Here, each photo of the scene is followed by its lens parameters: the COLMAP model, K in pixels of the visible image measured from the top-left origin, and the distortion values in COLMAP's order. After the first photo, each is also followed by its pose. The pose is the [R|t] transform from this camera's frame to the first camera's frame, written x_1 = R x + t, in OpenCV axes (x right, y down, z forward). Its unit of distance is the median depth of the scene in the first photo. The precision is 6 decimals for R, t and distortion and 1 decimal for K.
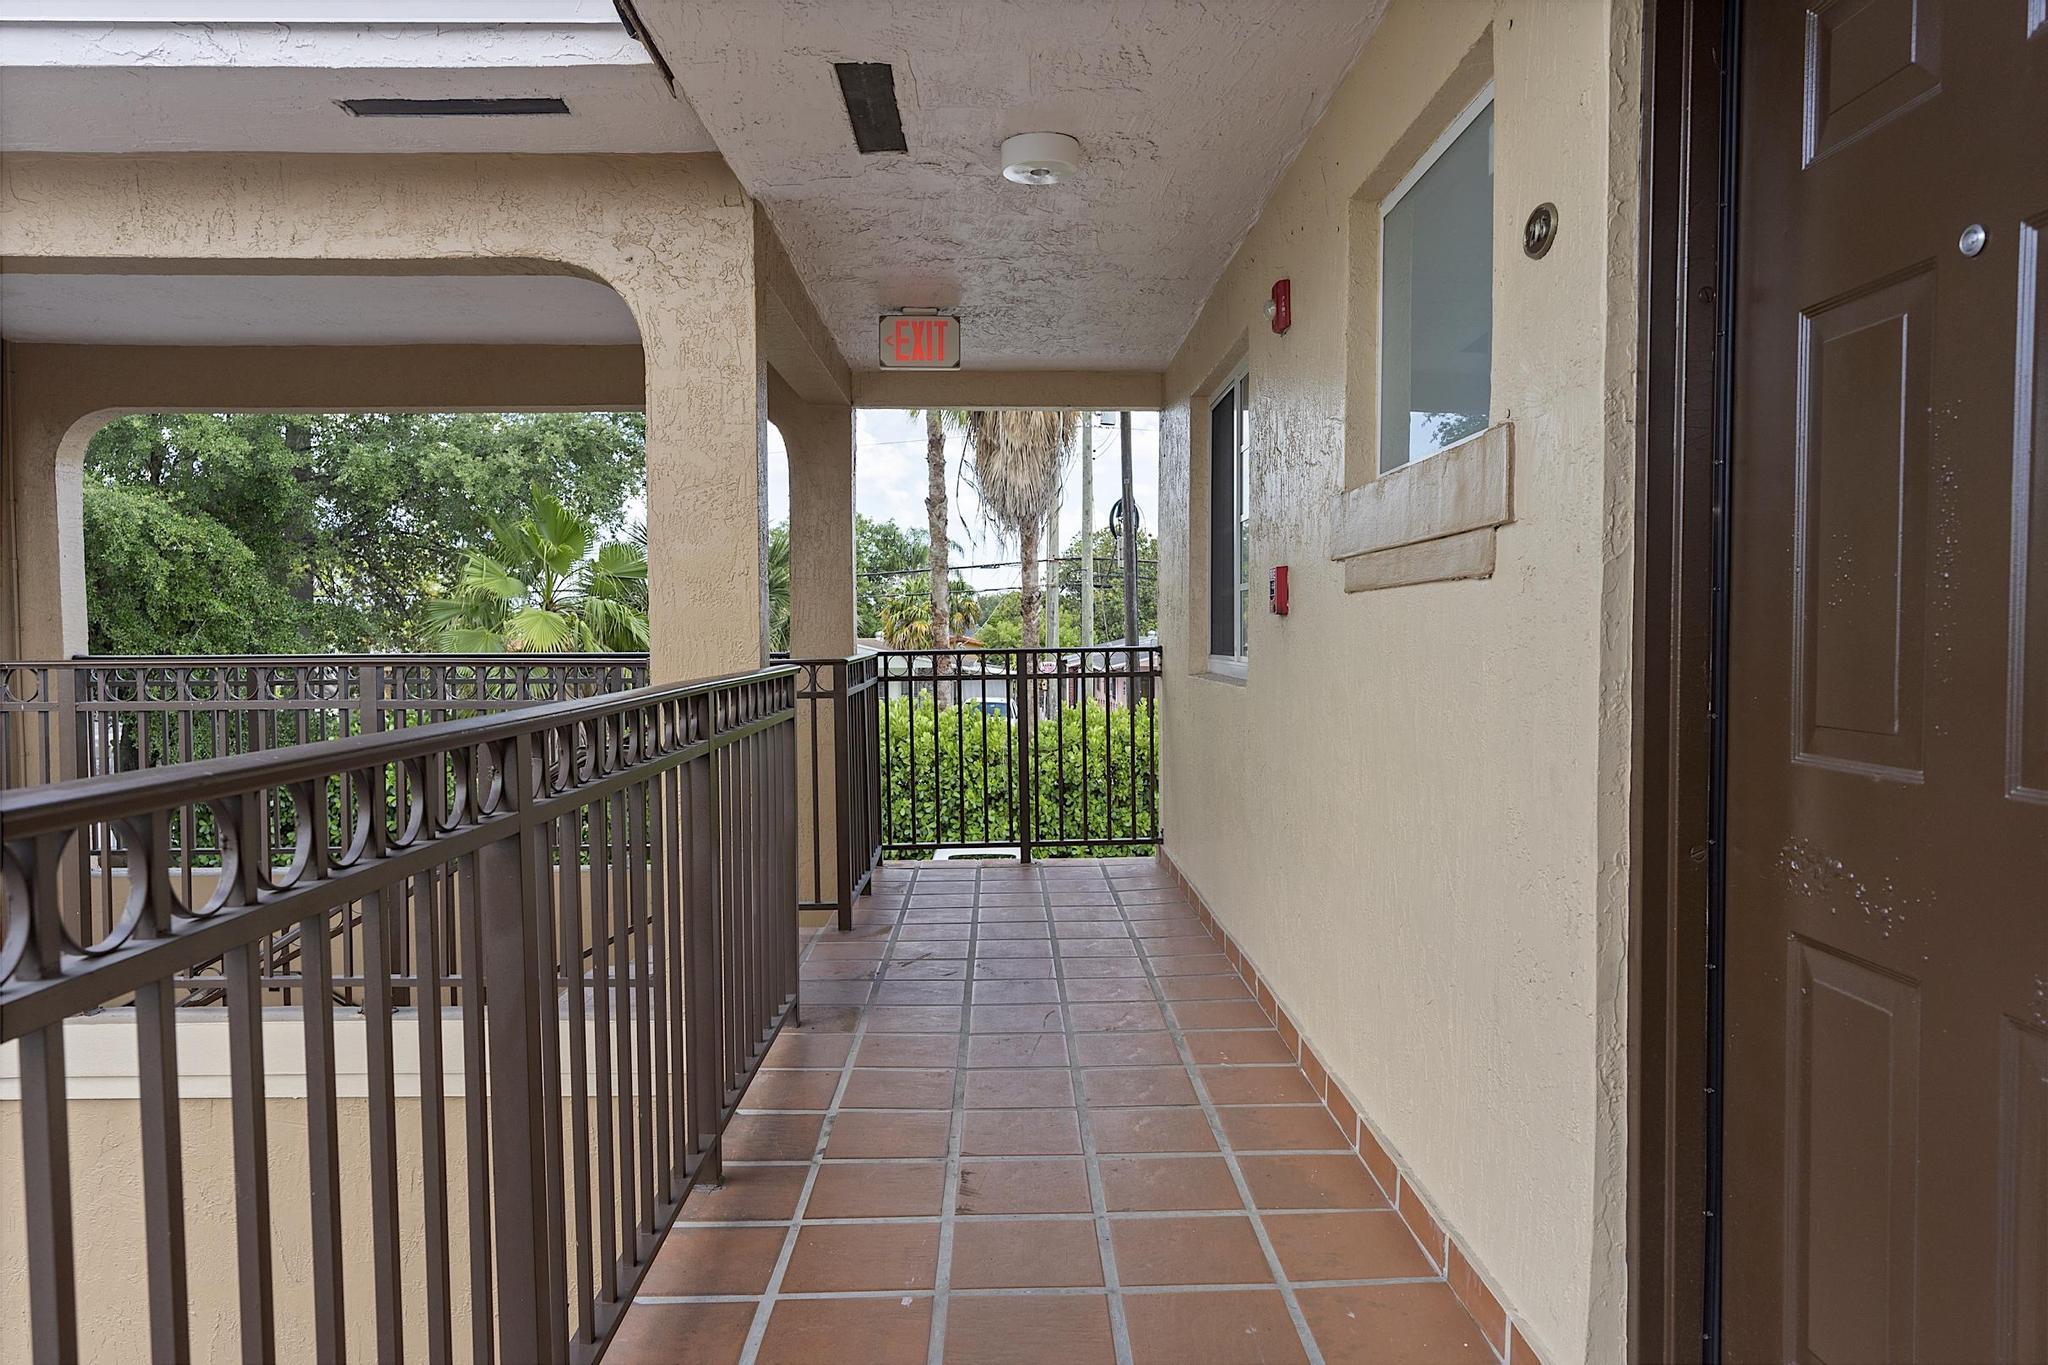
lens RADIAL K [[1367.2, 0, 1024.1], [0, 1367.2, 689.1], [0, 0, 1]] dist [0.004442, 0.006070]
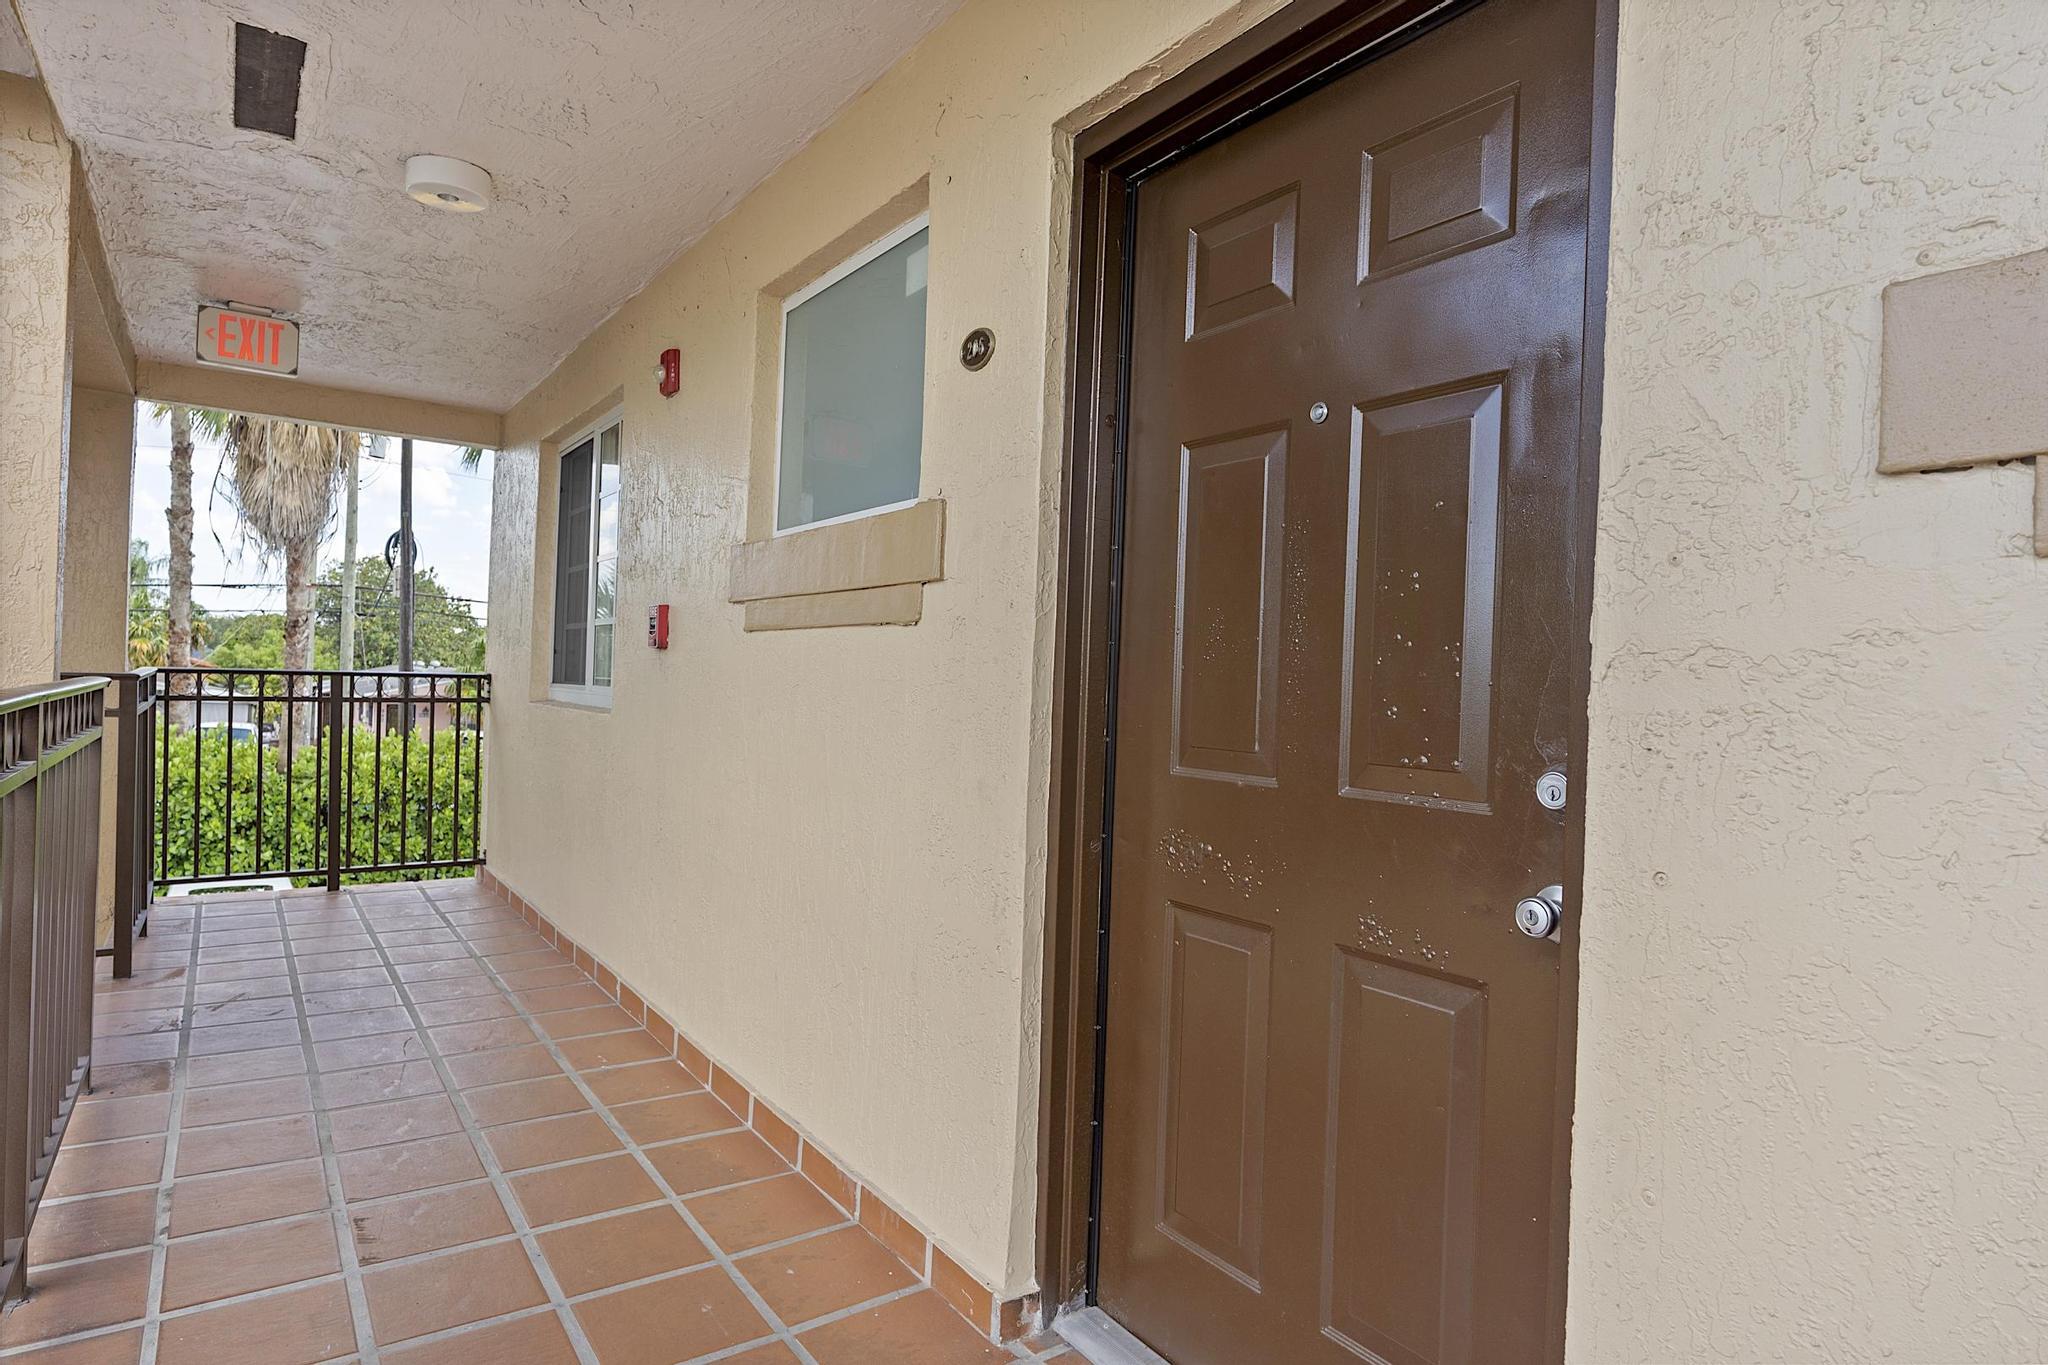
lens RADIAL K [[1174.0, 0, 1025.2], [0, 1174.0, 687.3], [0, 0, 1]] dist [-0.006109, 0.004362]
pose [[0.835359, 0.033464, 0.548685, -0.104378], [-0.017106, 0.999244, -0.034900, 0.005915], [-0.549438, 0.019769, 0.835301, 0.058570]]
